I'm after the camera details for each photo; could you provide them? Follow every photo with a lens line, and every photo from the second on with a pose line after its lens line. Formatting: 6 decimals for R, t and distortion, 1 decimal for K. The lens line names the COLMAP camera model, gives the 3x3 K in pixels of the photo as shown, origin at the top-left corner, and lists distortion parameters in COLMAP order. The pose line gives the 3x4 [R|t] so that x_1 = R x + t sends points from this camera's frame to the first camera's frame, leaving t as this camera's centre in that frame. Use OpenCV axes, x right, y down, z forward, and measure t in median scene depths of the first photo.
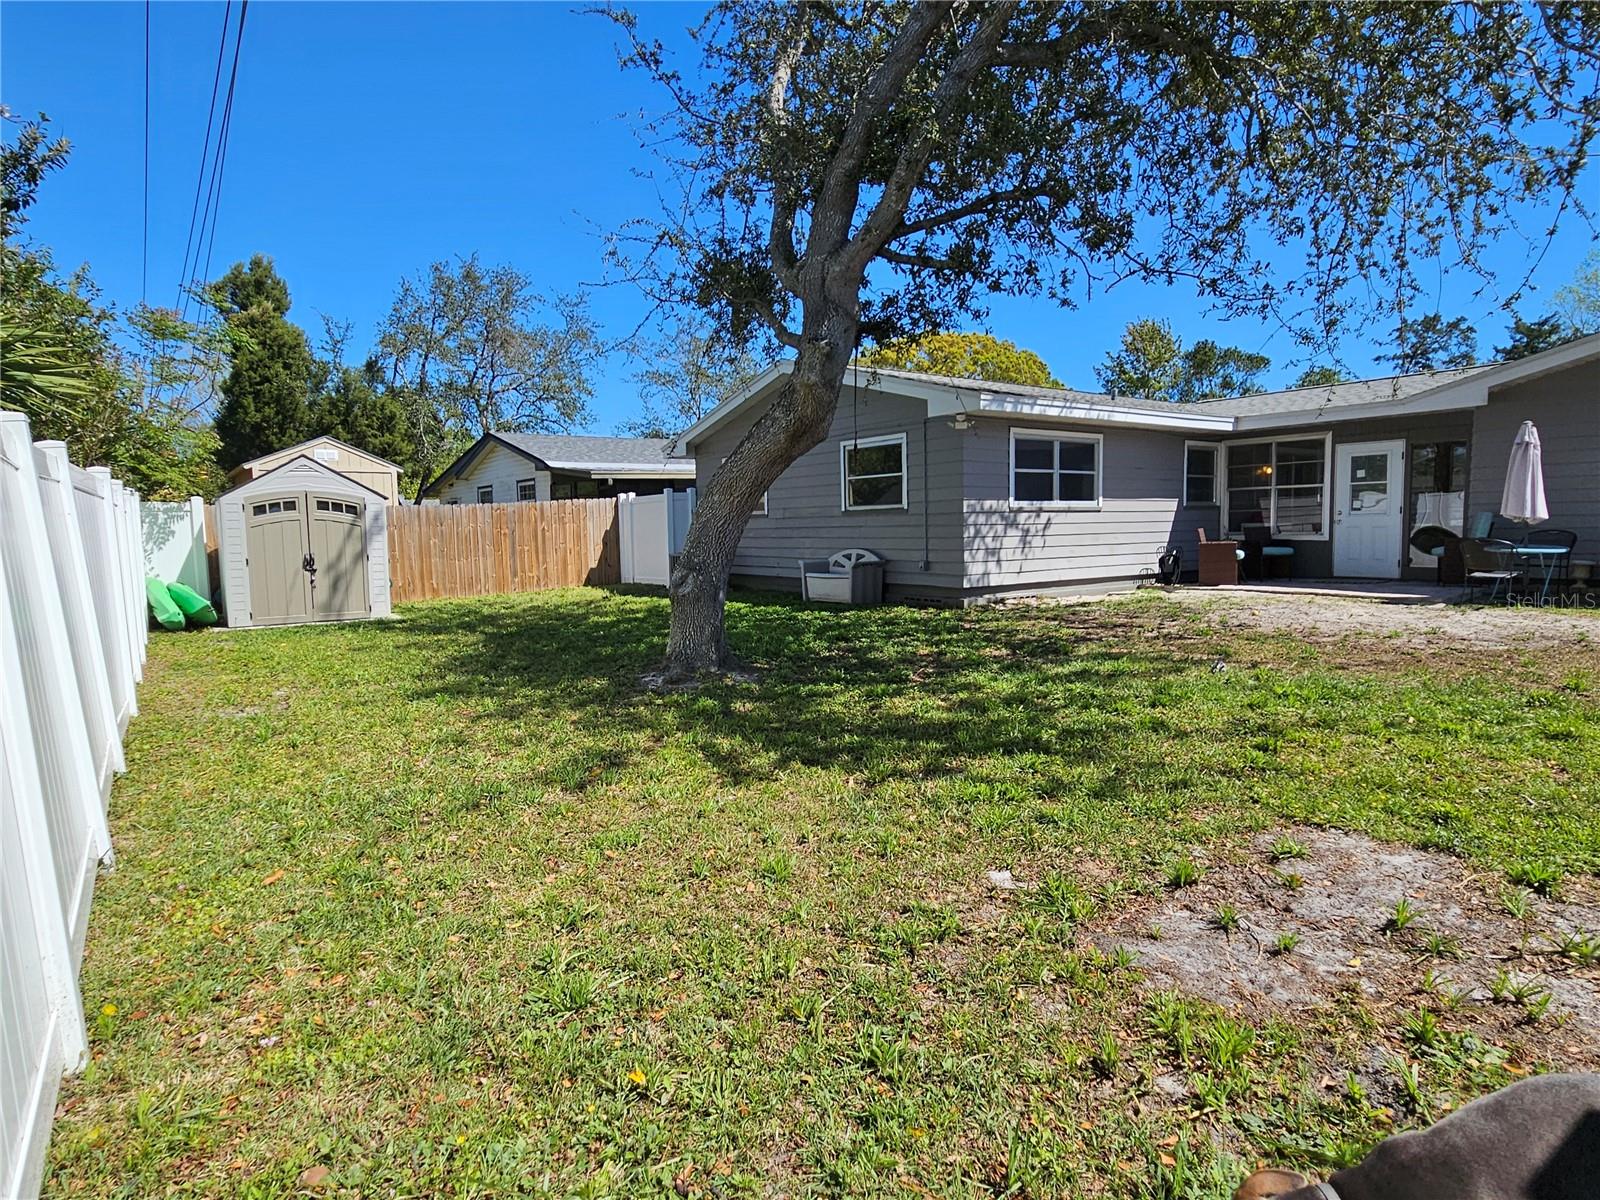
lens RADIAL K [[922.5, 0, 800.0], [0, 922.5, 600.0], [0, 0, 1]] dist [-0.000432, -0.000047]
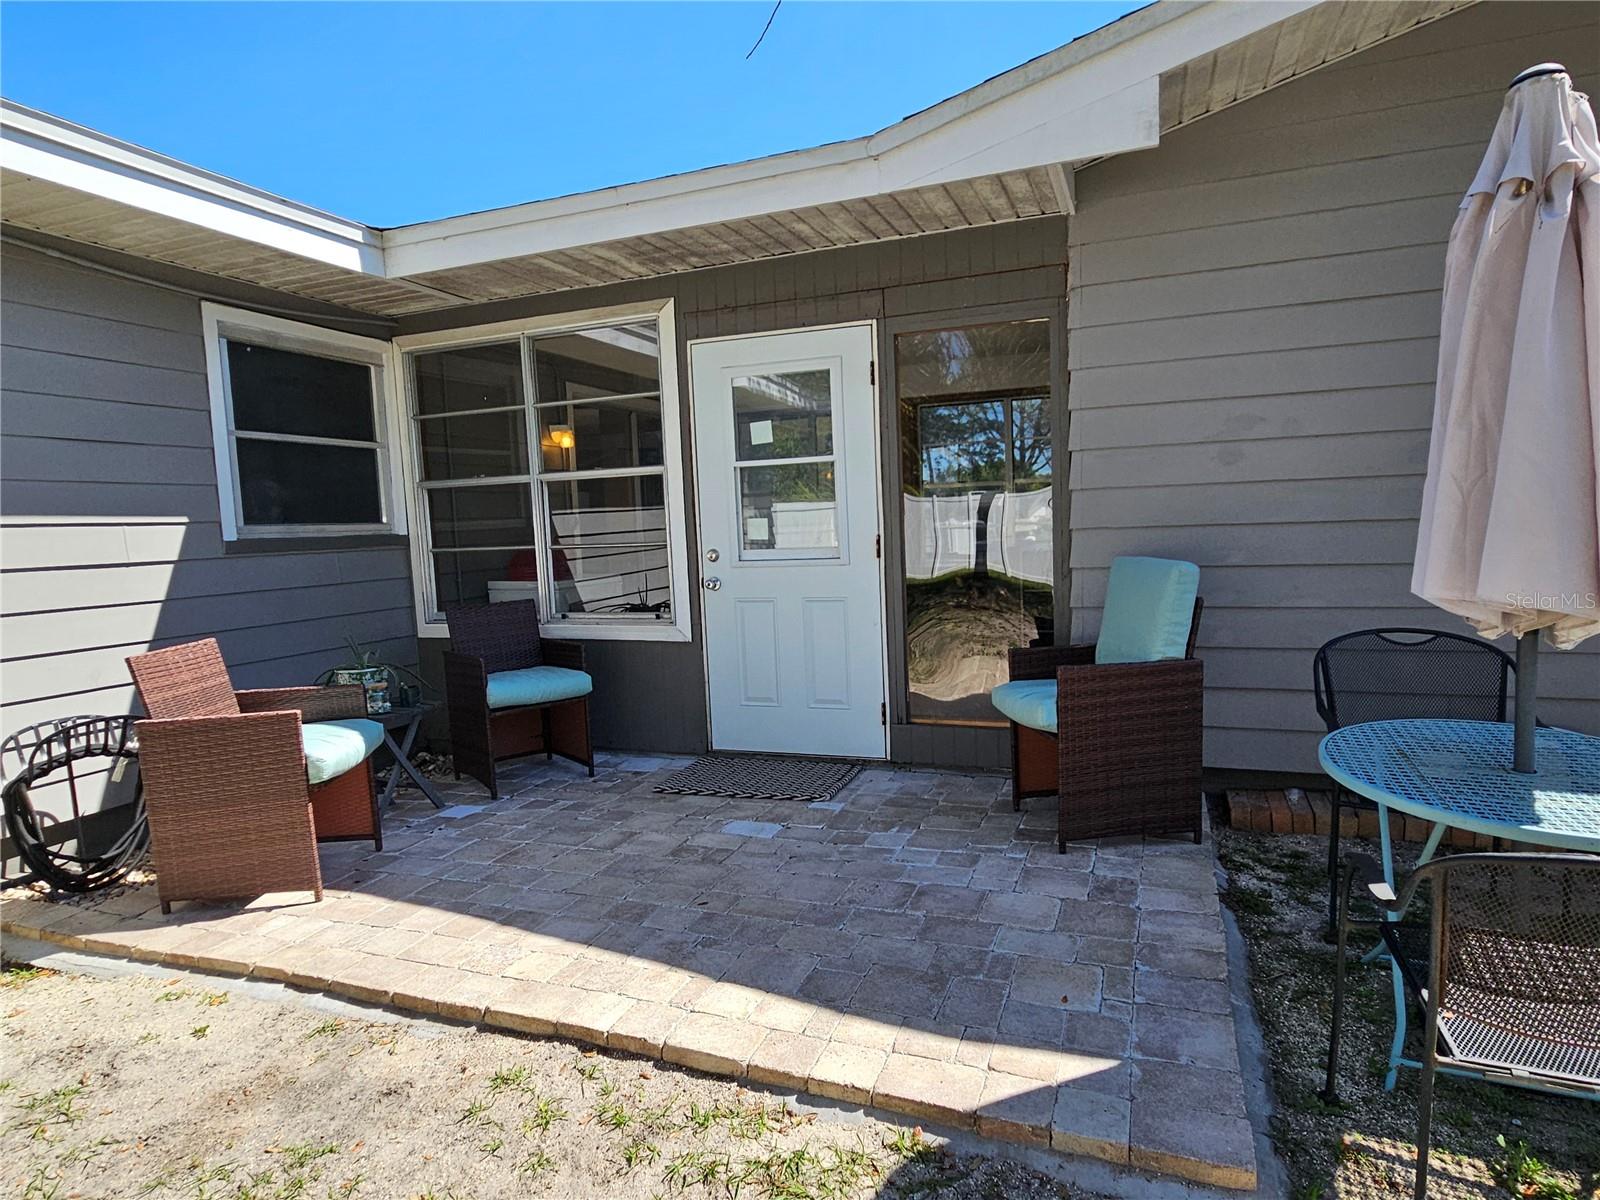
lens RADIAL K [[922.5, 0, 800.0], [0, 922.5, 600.0], [0, 0, 1]] dist [-0.000432, -0.000047]
pose [[0.844622, -0.057017, 0.532318, 0.435453], [0.063621, 0.997956, 0.005945, -0.078819], [-0.531569, 0.028845, 0.846524, 0.707440]]
